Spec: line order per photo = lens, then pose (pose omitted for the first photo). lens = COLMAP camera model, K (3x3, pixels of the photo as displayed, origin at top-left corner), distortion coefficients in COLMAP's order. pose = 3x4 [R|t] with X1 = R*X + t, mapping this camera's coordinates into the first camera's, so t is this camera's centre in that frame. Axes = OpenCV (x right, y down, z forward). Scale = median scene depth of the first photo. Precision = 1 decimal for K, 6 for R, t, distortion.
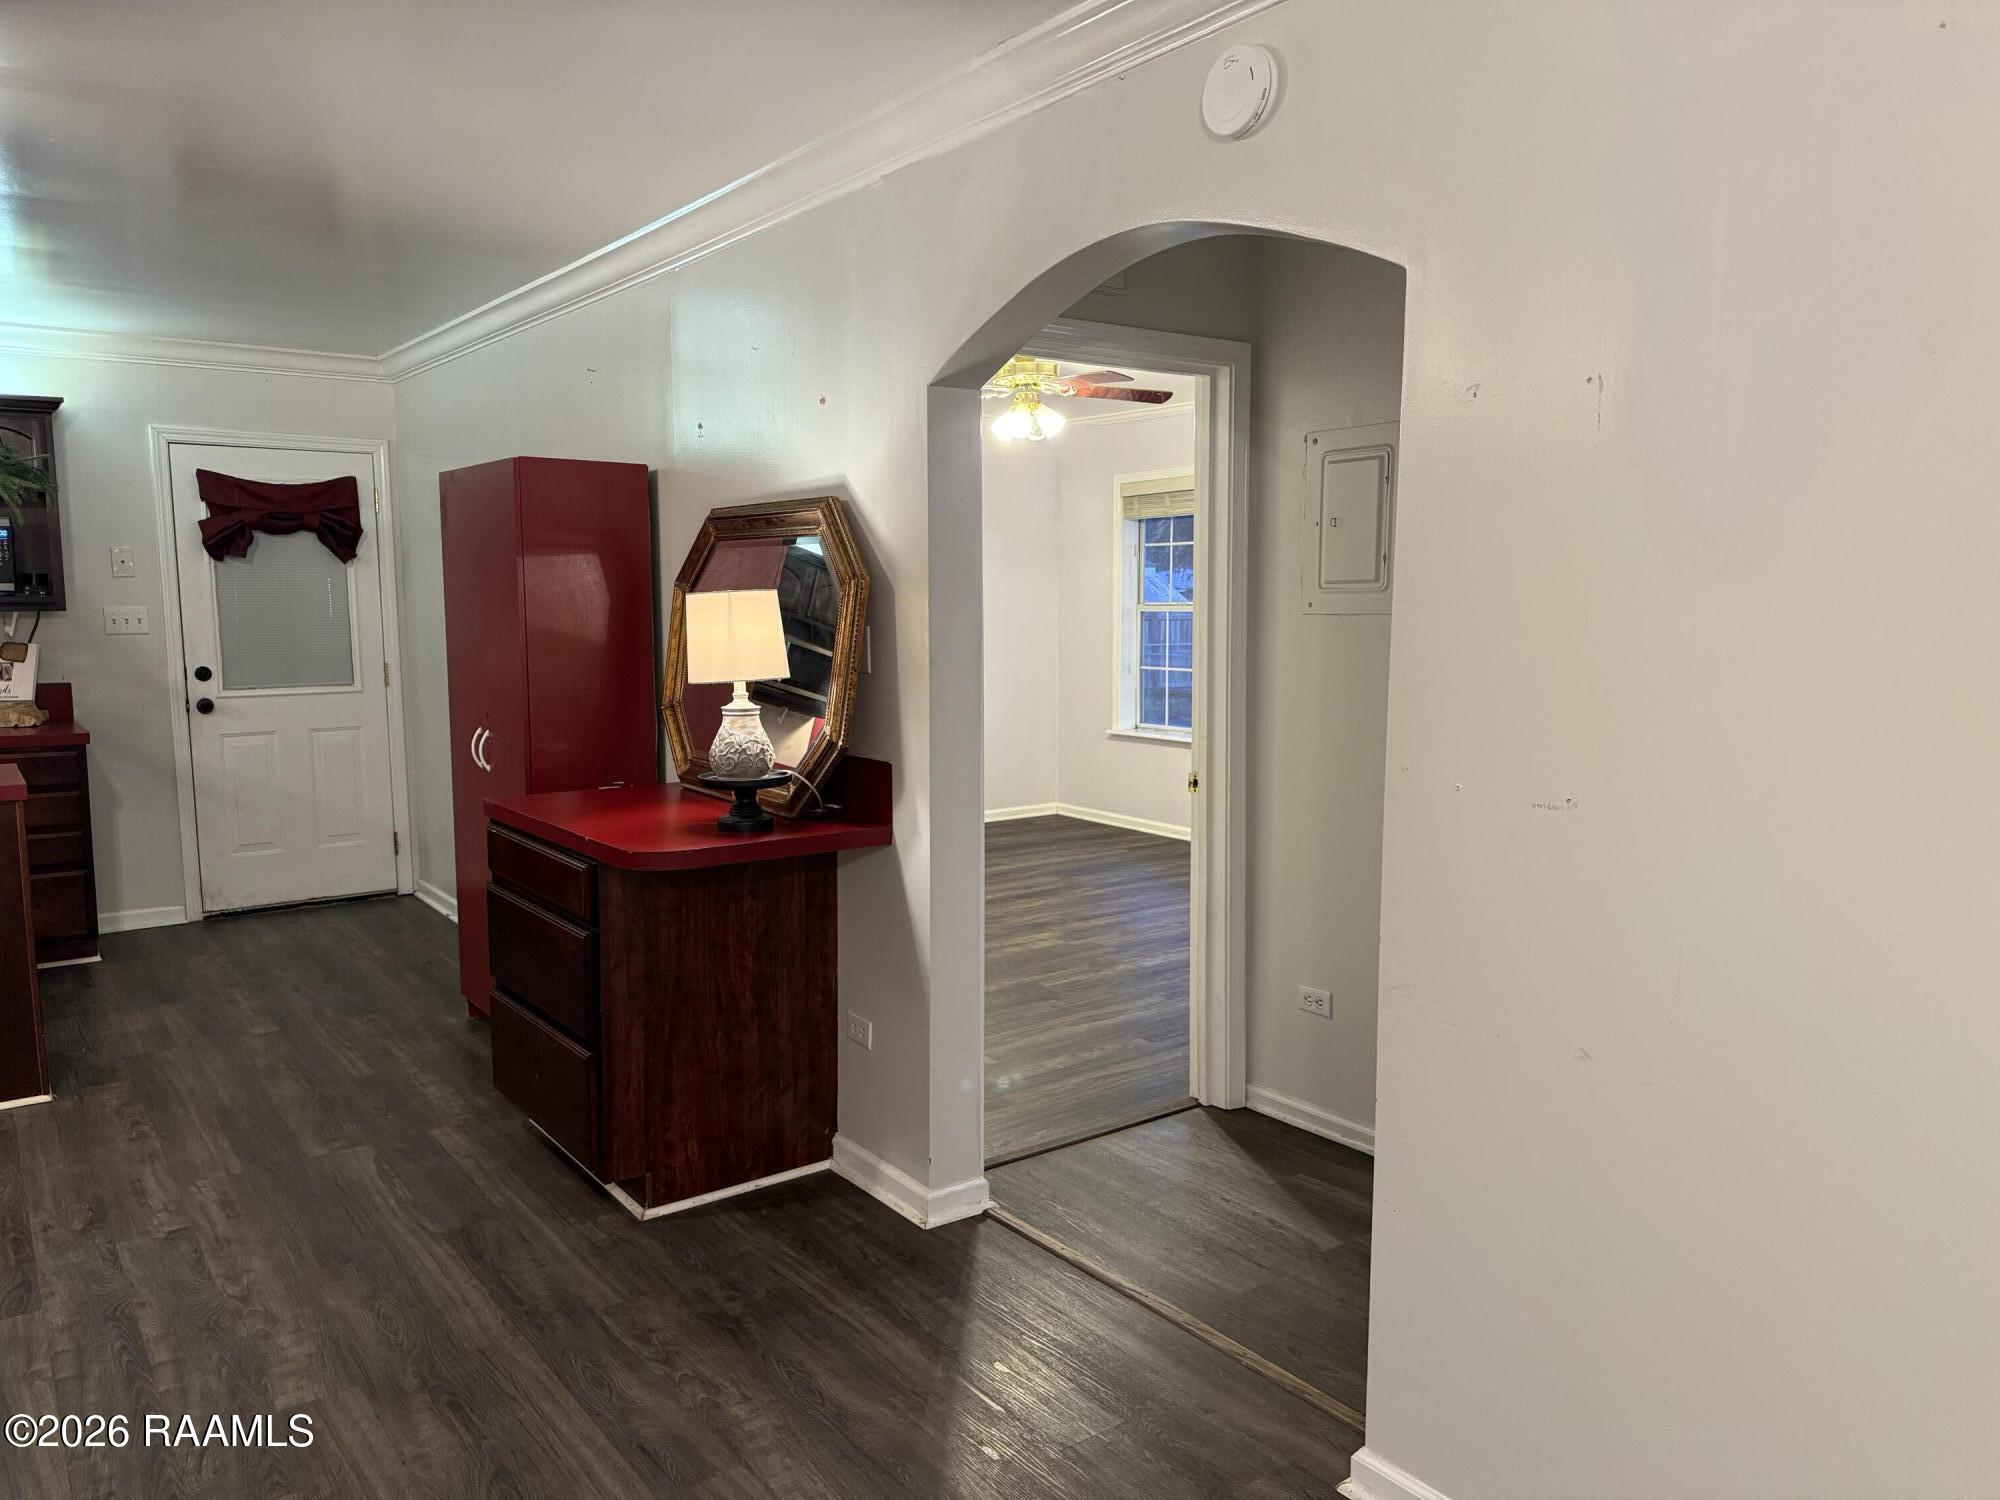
lens RADIAL K [[1405.3, 0, 1004.0], [0, 1405.3, 753.0], [0, 0, 1]] dist [0.028663, -0.032065]
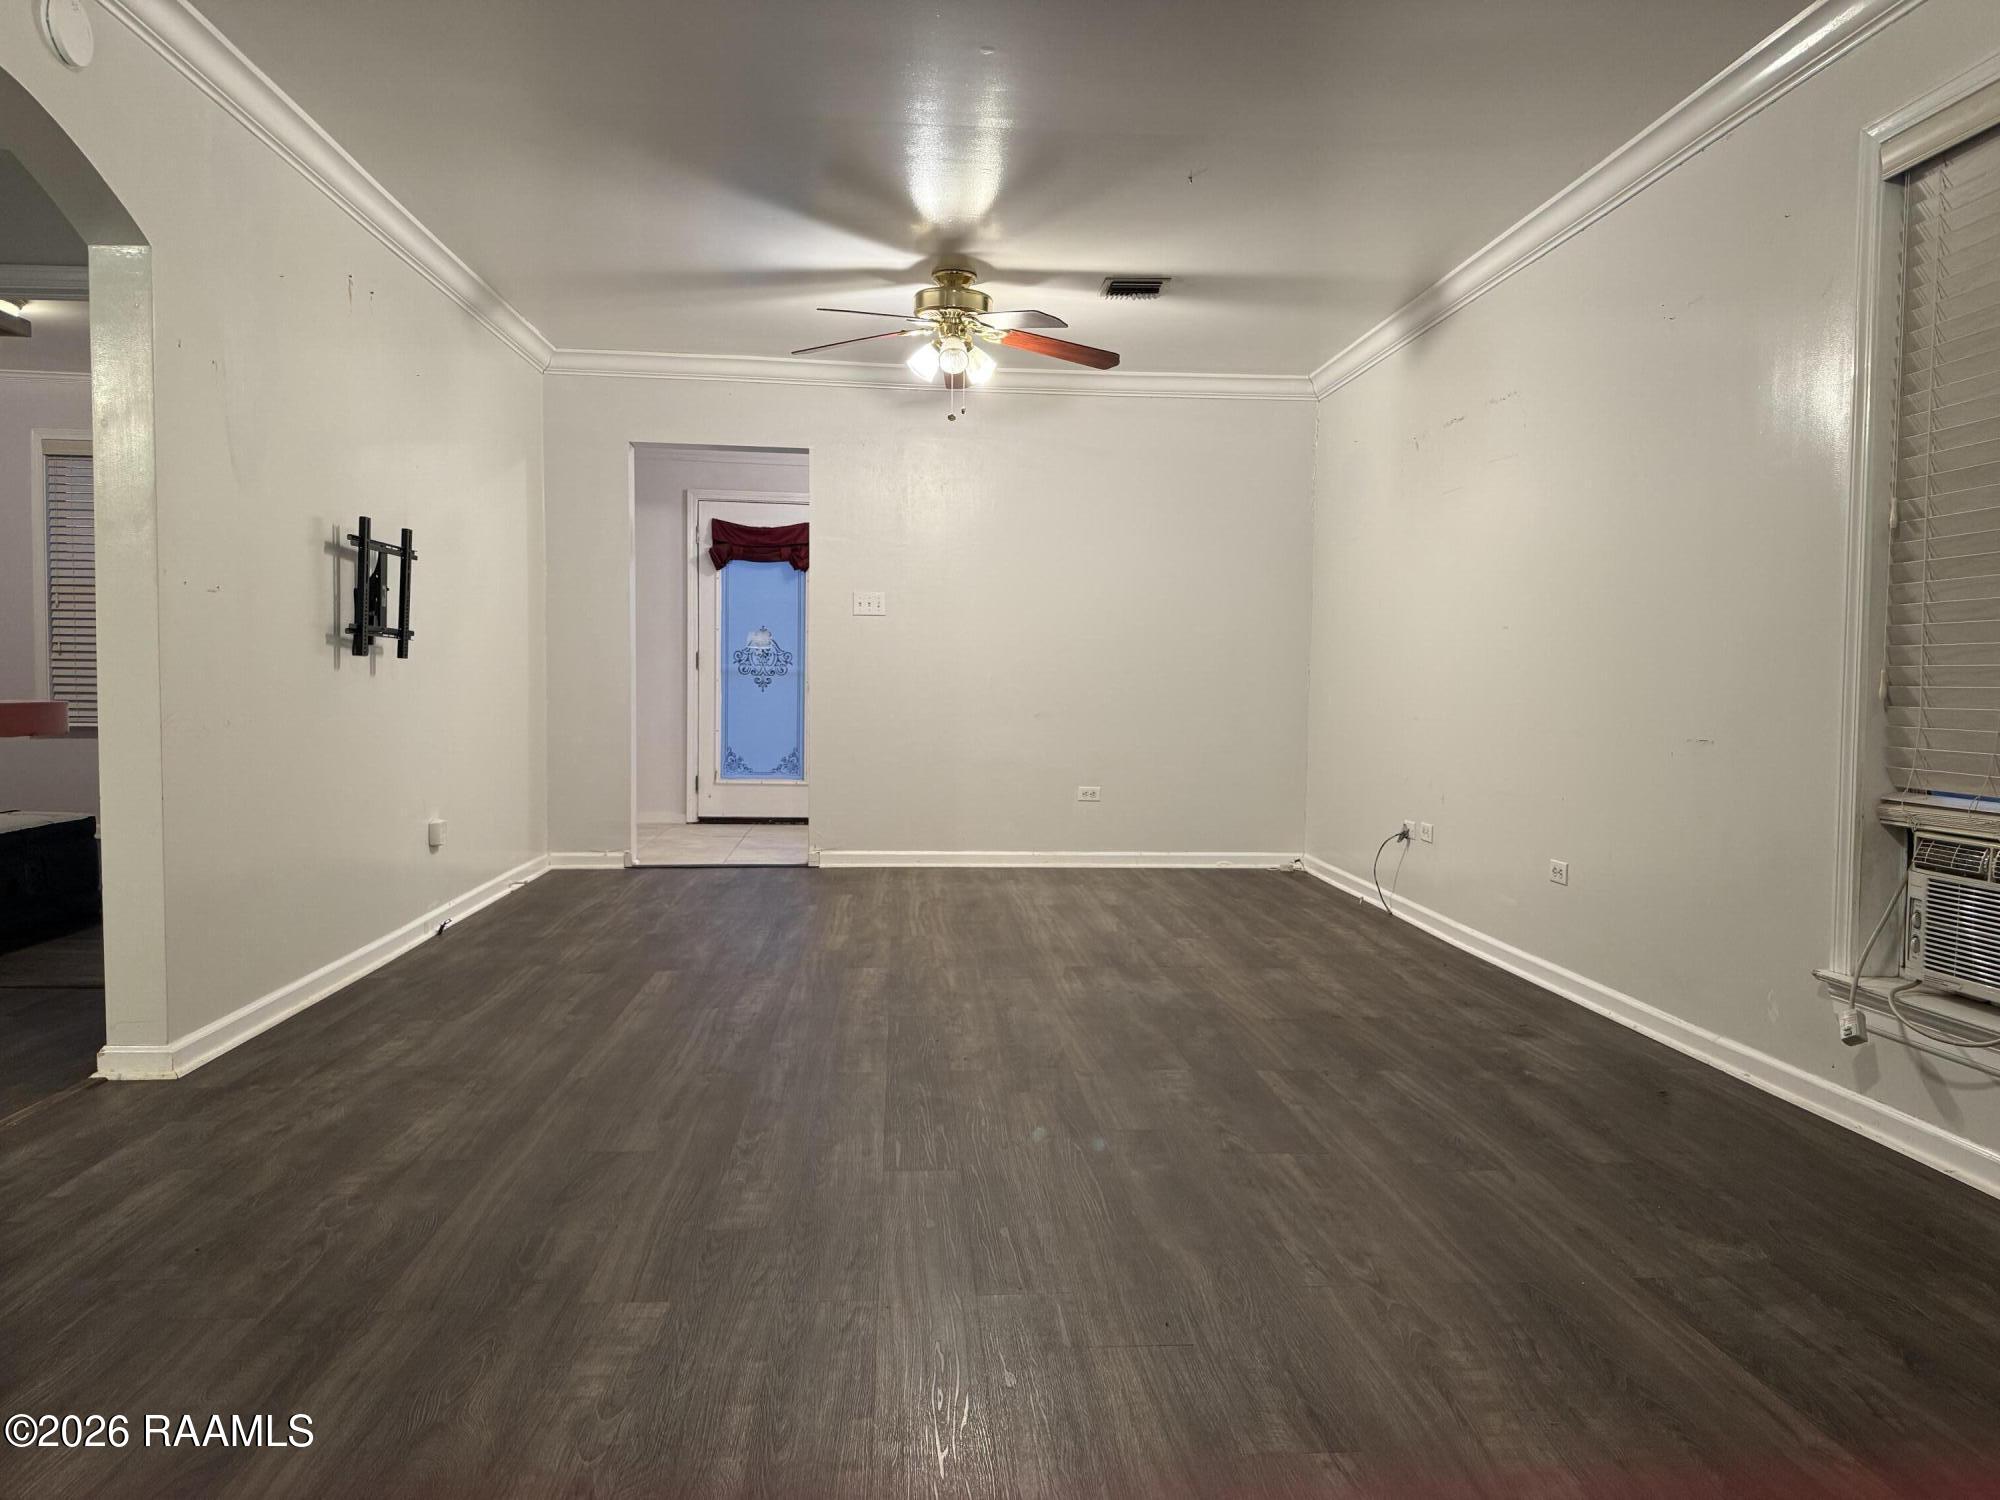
lens RADIAL K [[1405.3, 0, 999.8], [0, 1405.3, 752.0], [0, 0, 1]] dist [0.028663, -0.032065]
pose [[-0.841796, -0.036065, 0.538590, -0.621646], [0.044212, 0.989807, 0.135381, 0.017548], [-0.537982, 0.137775, -0.831621, 0.857787]]
